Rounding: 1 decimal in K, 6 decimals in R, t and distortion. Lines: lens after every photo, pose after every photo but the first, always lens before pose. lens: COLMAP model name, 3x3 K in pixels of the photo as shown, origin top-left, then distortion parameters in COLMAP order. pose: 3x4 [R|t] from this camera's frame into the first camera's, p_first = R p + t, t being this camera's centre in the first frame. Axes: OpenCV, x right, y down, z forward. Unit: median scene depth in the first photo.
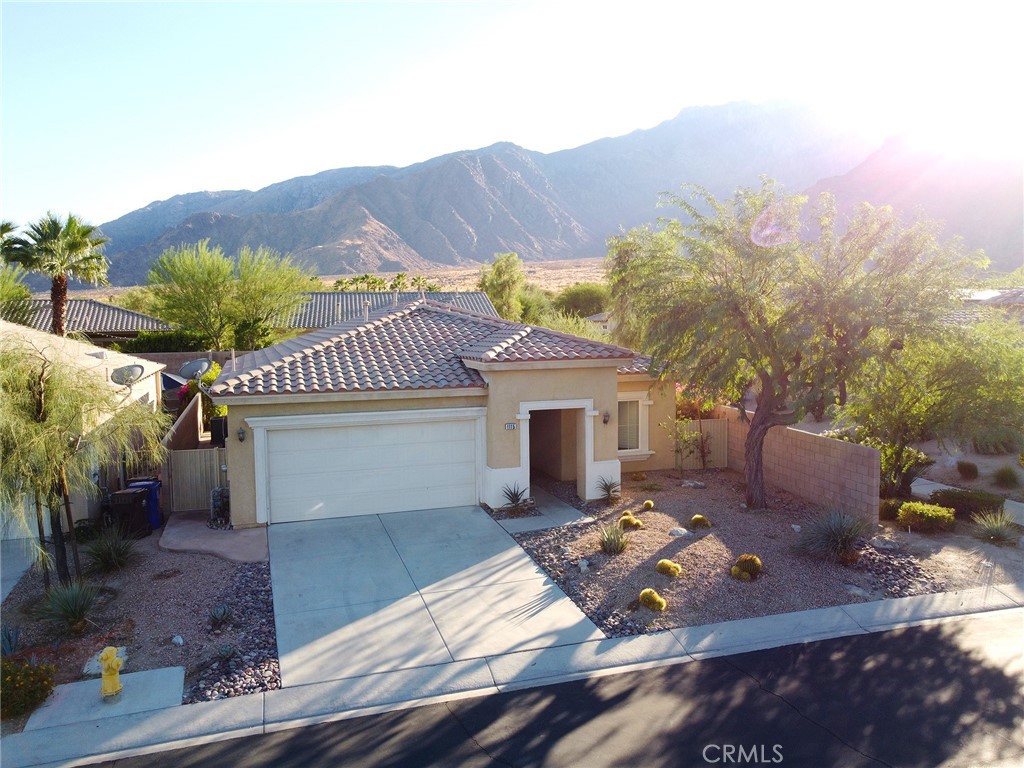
lens RADIAL K [[778.9, 0, 518.8], [0, 778.9, 381.6], [0, 0, 1]] dist [-0.001202, -0.003040]
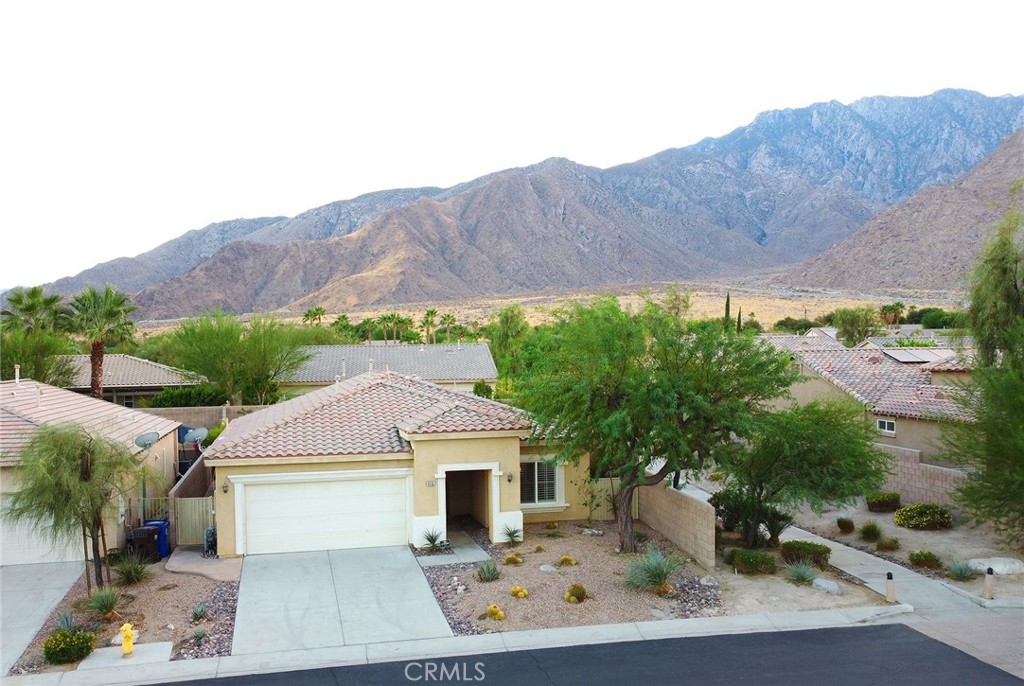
lens RADIAL K [[857.8, 0, 471.0], [0, 857.8, 398.2], [0, 0, 1]] dist [-0.000424, -0.003852]
pose [[0.992940, 0.001652, -0.118605, 0.227550], [-0.004626, 0.999682, -0.024800, -0.049123], [0.118526, 0.025174, 0.992632, -0.401029]]
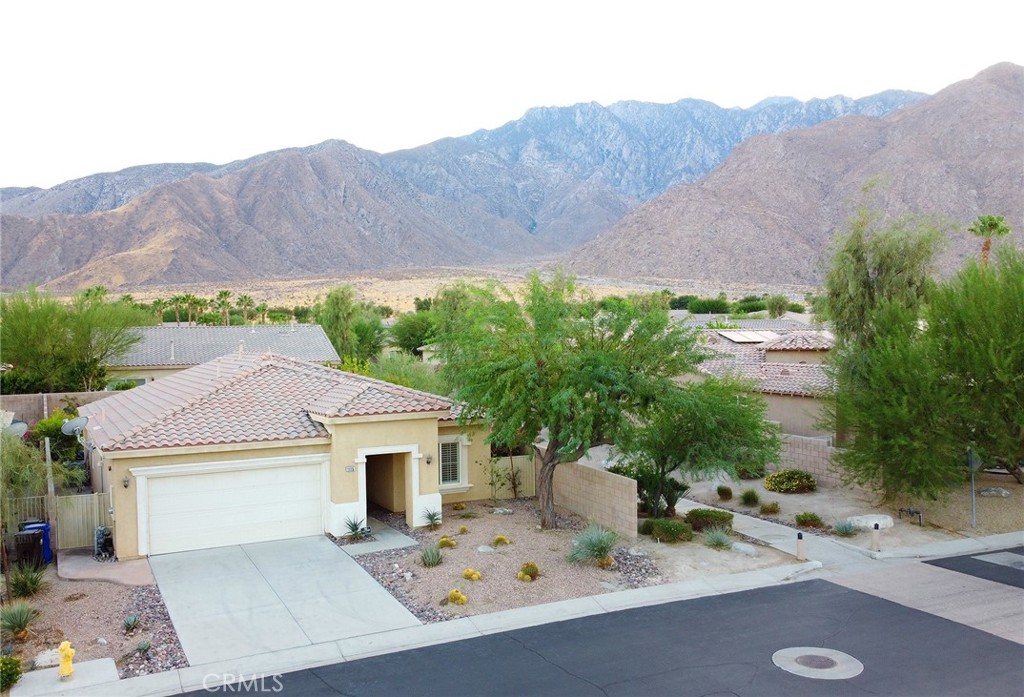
lens RADIAL K [[857.7, 0, 472.2], [0, 857.7, 376.3], [0, 0, 1]] dist [-0.007812, 0.003291]
pose [[0.990708, -0.010987, 0.135564, -0.001852], [0.015106, 0.999454, -0.029392, -0.046327], [-0.135167, 0.031166, 0.990332, -0.373147]]
